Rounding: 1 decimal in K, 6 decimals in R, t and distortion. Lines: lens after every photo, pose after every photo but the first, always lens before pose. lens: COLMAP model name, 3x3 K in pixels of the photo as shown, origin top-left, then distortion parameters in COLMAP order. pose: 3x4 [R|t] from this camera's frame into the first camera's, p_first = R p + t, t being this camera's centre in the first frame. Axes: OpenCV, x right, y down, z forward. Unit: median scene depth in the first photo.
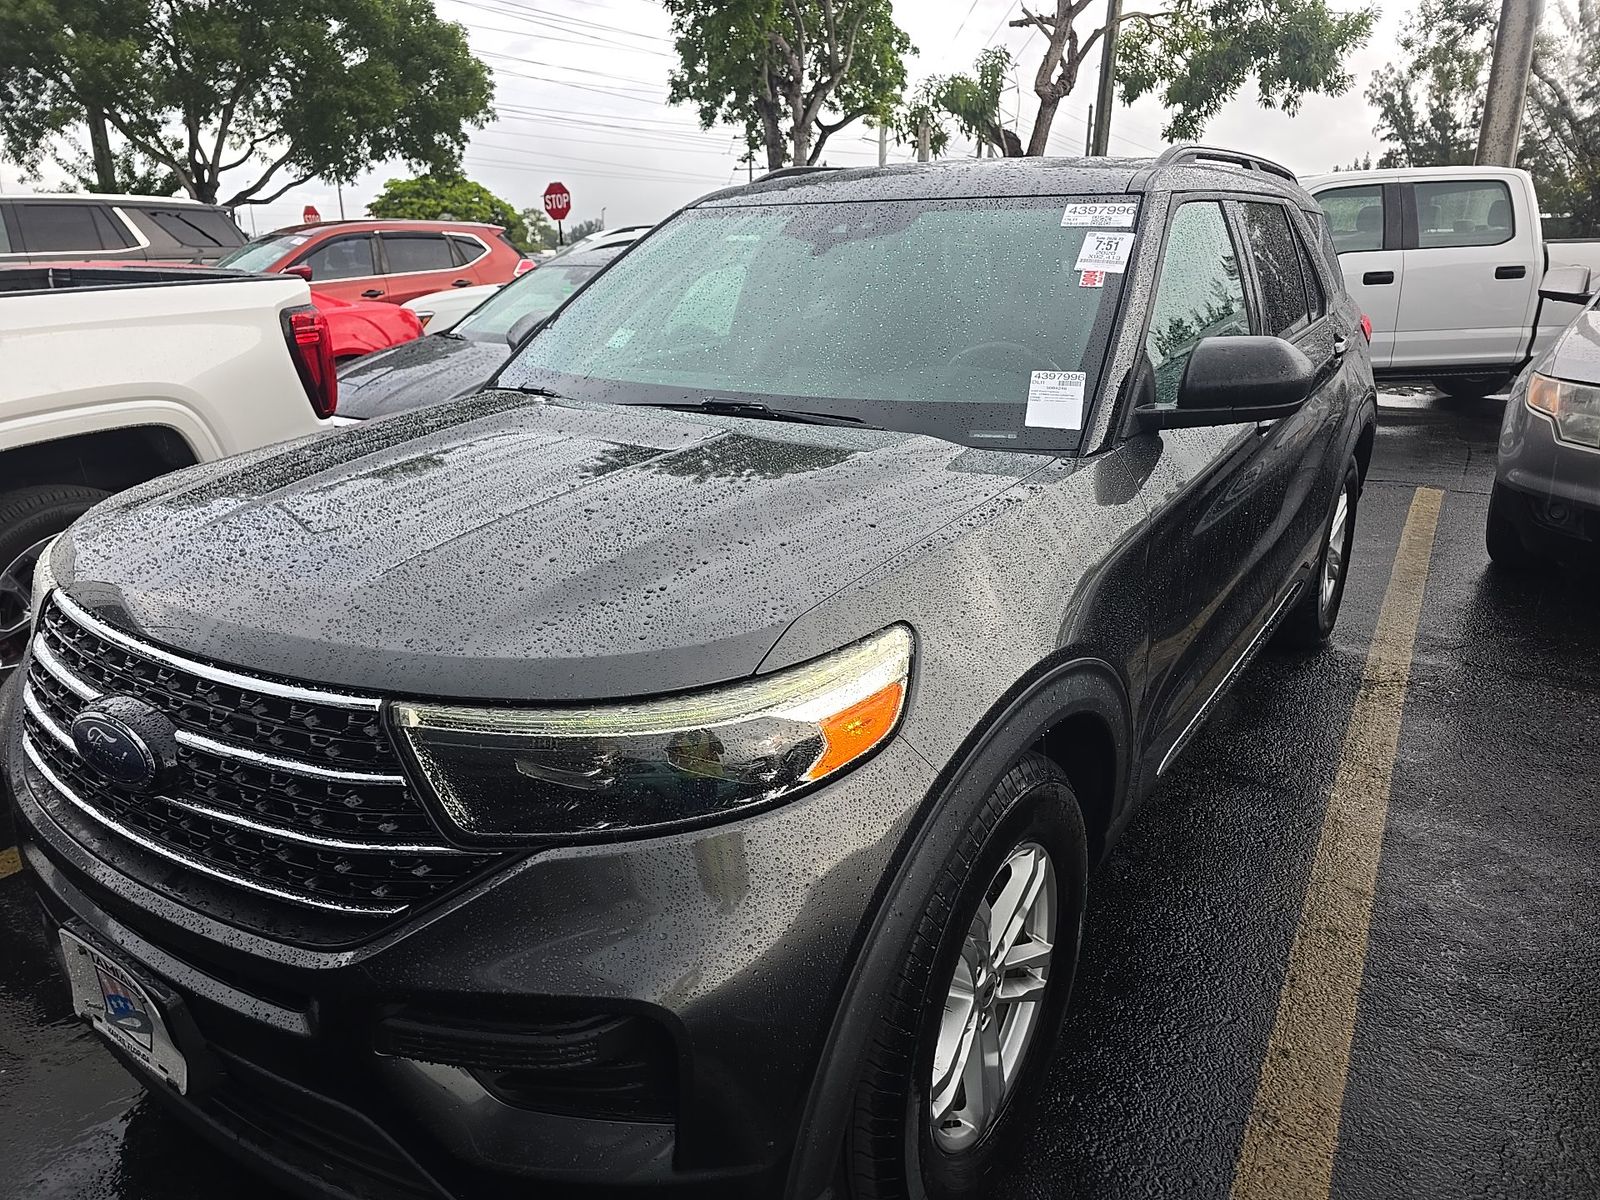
lens RADIAL K [[1087.8, 0, 807.8], [0, 1087.8, 603.5], [0, 0, 1]] dist [0.047031, -0.047251]
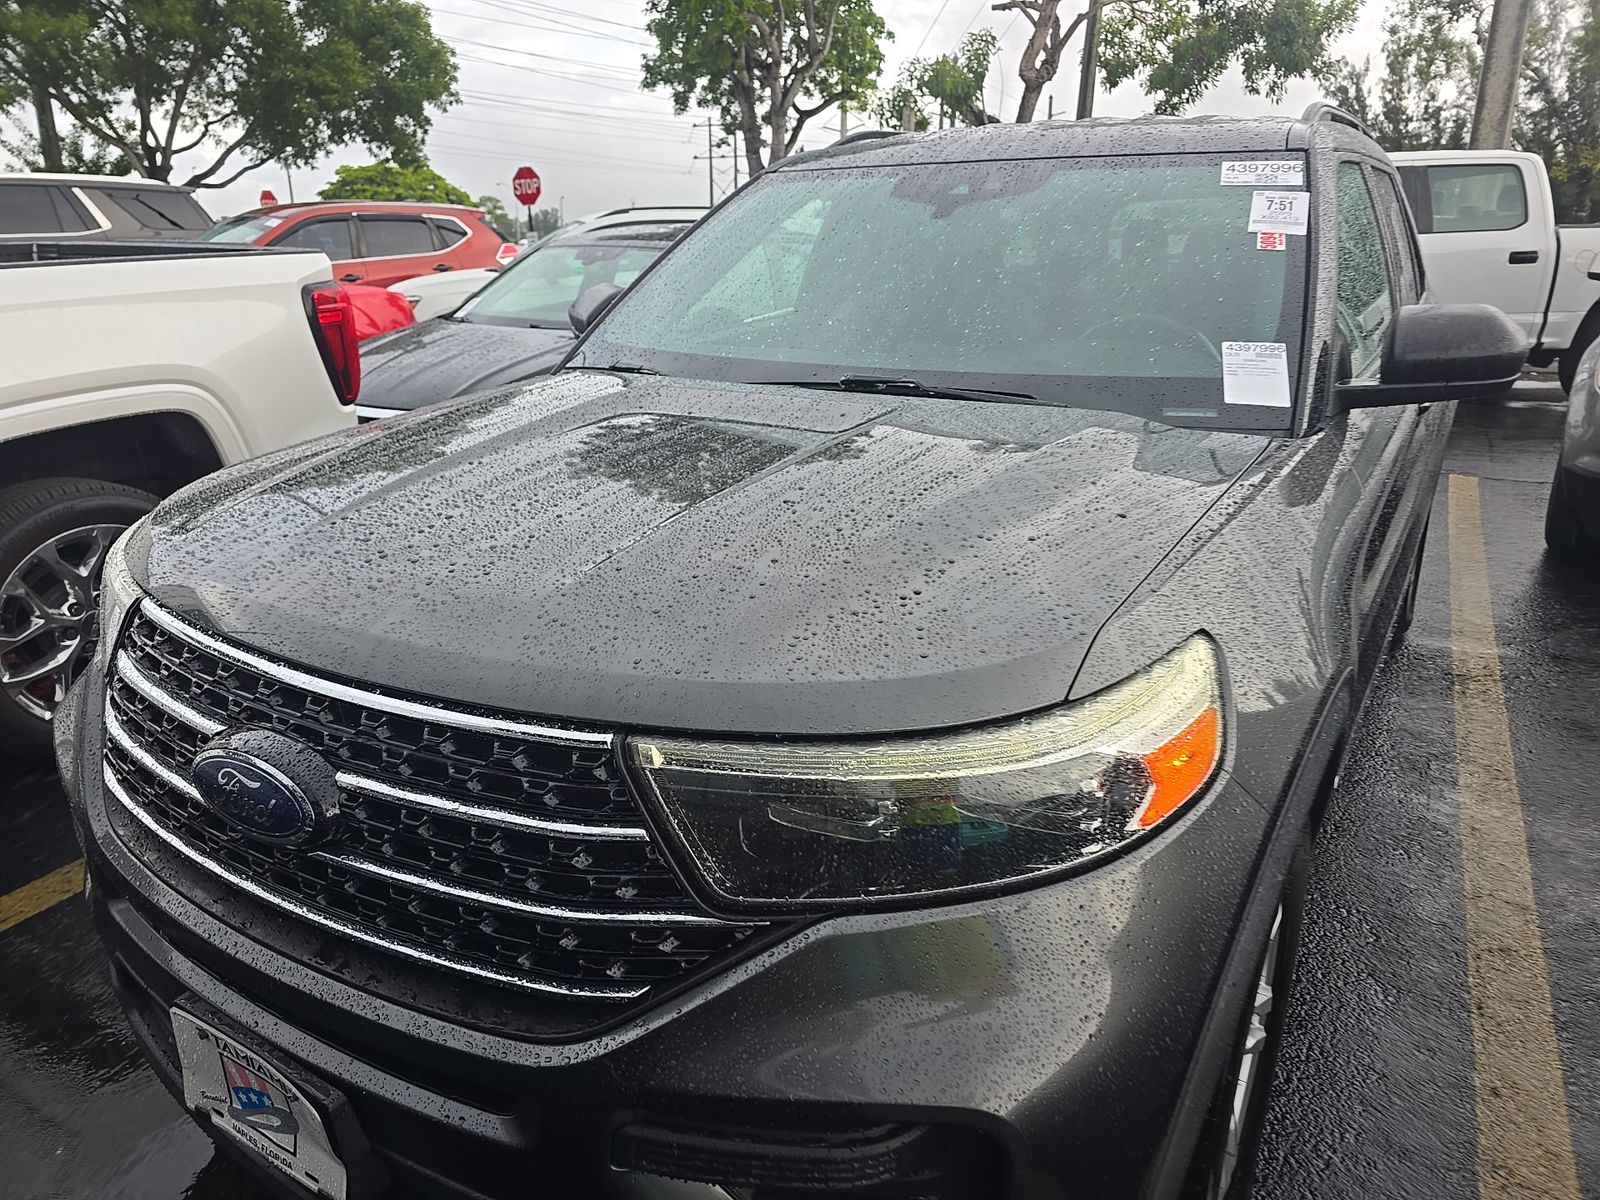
lens RADIAL K [[1087.8, 0, 810.9], [0, 1087.8, 608.9], [0, 0, 1]] dist [0.047031, -0.047251]
pose [[0.999275, -0.009443, 0.036876, -0.143888], [0.008995, 0.999884, 0.012297, -0.007680], [-0.036988, -0.011956, 0.999244, 0.098204]]
